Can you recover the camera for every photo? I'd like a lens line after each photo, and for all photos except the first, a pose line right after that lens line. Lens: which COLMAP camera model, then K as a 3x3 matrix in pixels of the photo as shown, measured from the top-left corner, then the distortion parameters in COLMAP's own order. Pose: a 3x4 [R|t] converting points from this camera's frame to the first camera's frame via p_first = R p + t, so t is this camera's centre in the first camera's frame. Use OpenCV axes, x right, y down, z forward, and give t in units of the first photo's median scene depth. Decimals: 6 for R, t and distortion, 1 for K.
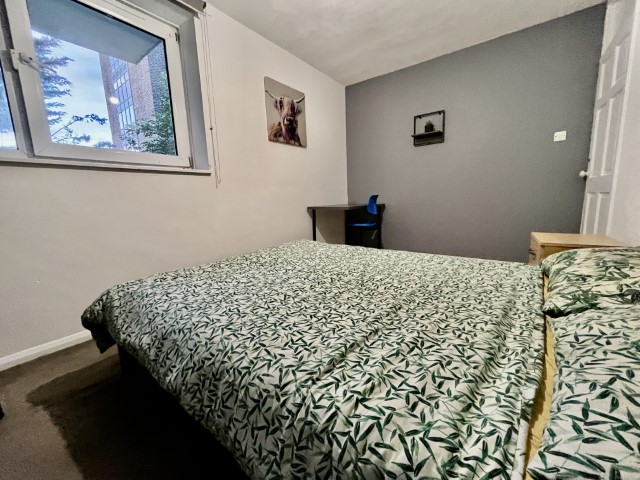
lens RADIAL K [[258.8, 0, 318.1], [0, 258.8, 239.7], [0, 0, 1]] dist [-0.003973, 0.000045]
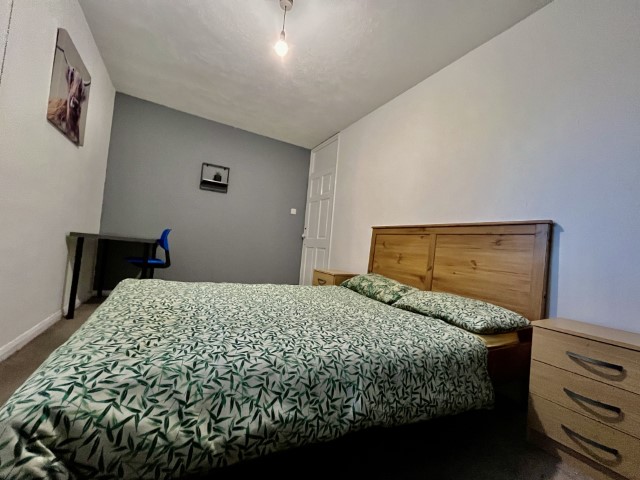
lens RADIAL K [[258.8, 0, 318.1], [0, 258.8, 239.7], [0, 0, 1]] dist [-0.003973, 0.000045]
pose [[0.403467, 0.104725, 0.908981, -0.437720], [0.041387, 0.990323, -0.132466, 0.005989], [-0.914058, 0.091065, 0.395228, 0.189846]]
